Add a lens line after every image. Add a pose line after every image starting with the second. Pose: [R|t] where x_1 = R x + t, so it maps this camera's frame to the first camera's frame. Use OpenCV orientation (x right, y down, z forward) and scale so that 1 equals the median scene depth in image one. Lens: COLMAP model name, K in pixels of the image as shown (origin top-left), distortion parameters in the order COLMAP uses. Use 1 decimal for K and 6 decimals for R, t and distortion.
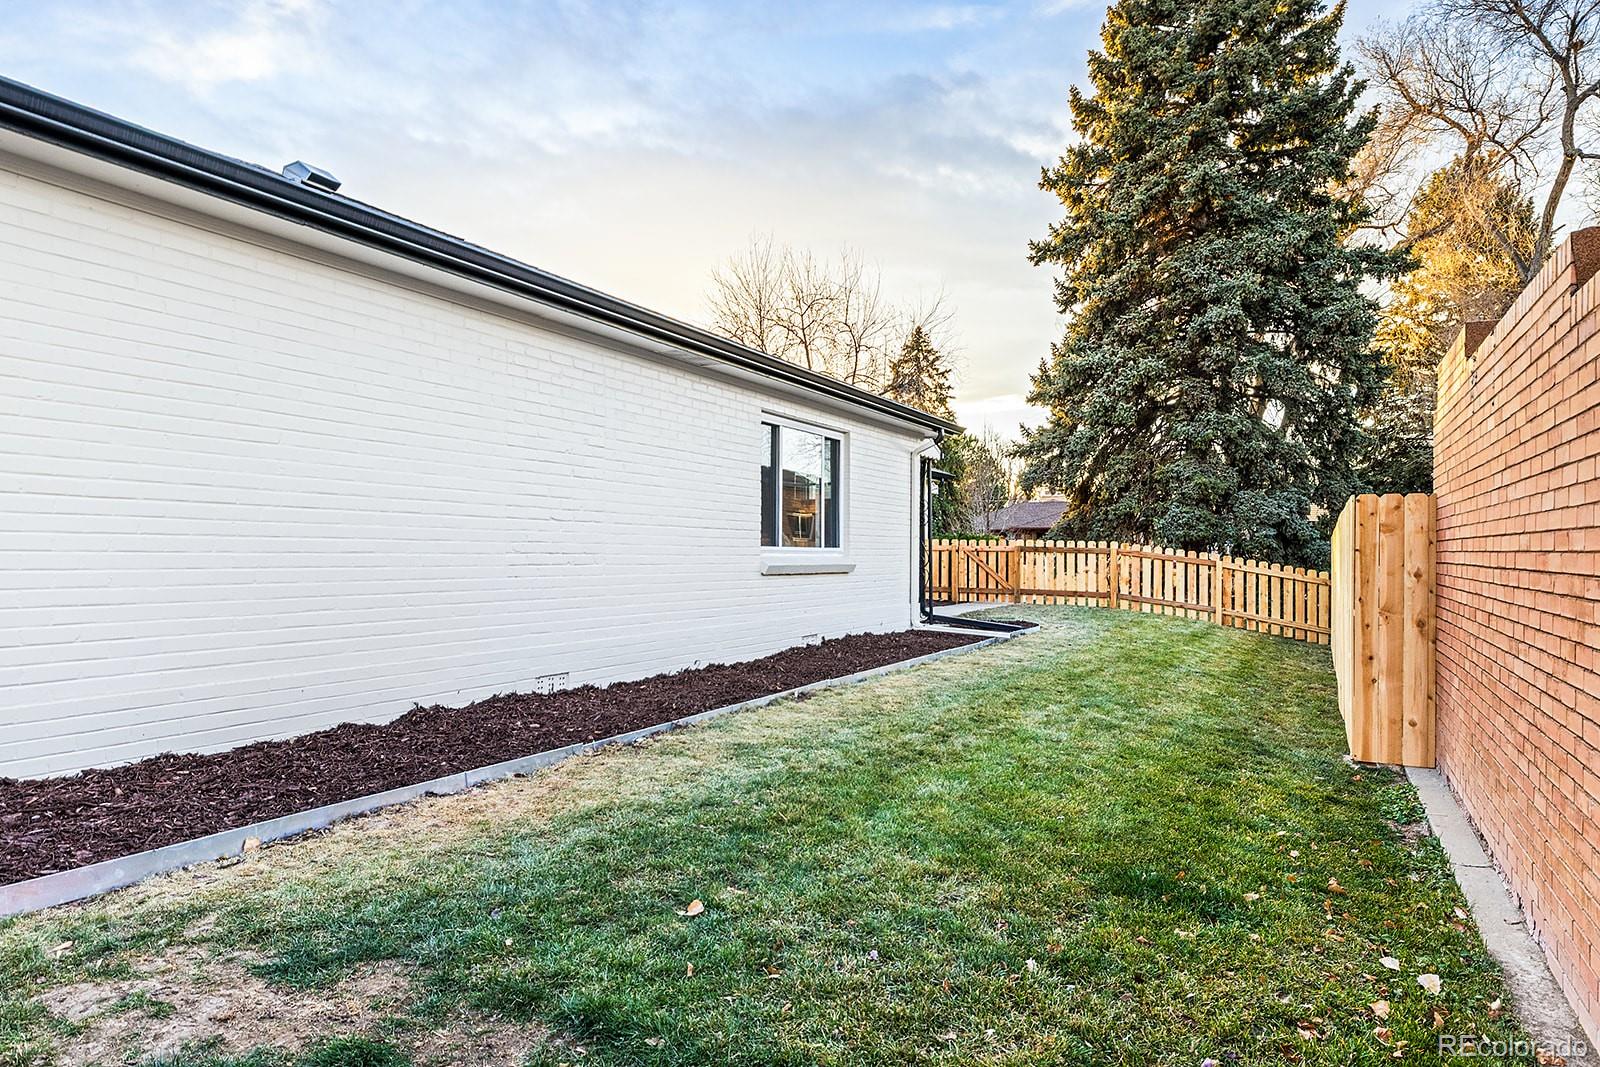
lens RADIAL K [[978.0, 0, 799.3], [0, 978.0, 537.3], [0, 0, 1]] dist [-0.004534, 0.000453]
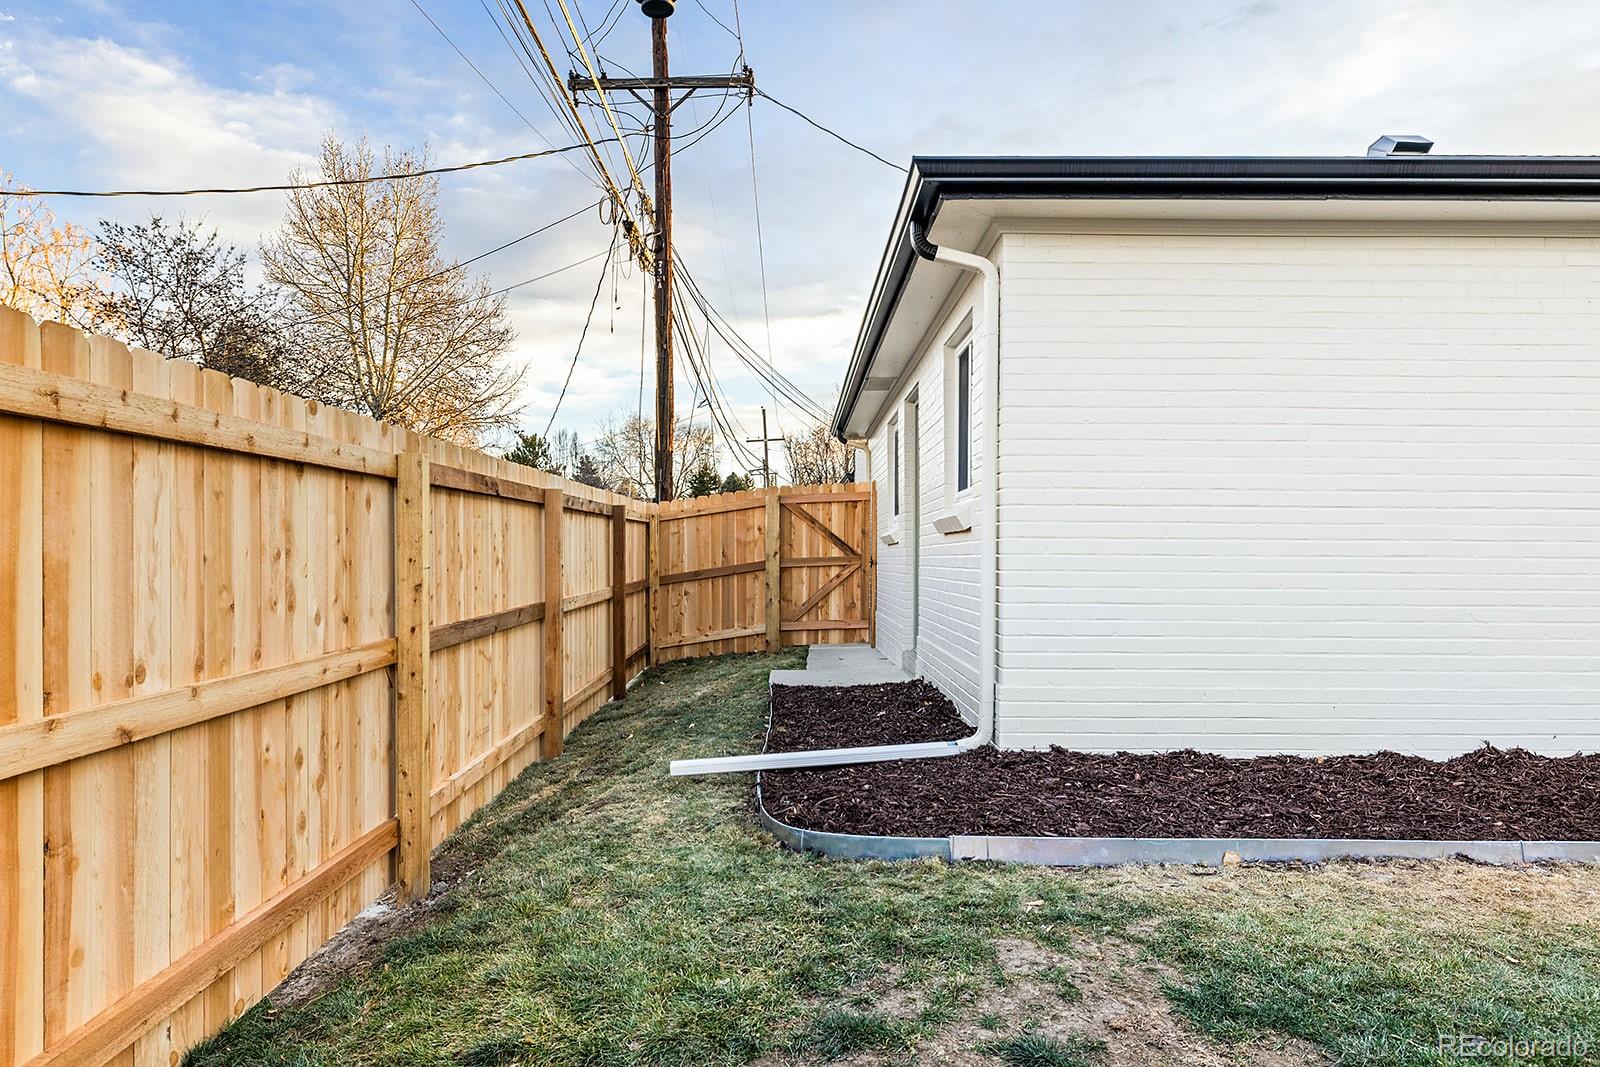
lens RADIAL K [[978.0, 0, 799.3], [0, 978.0, 540.9], [0, 0, 1]] dist [-0.004534, 0.000453]
pose [[0.469833, -0.011670, -0.882678, 0.090139], [0.009643, 0.999921, -0.008087, 0.004635], [0.882703, -0.004712, 0.469908, 0.169534]]
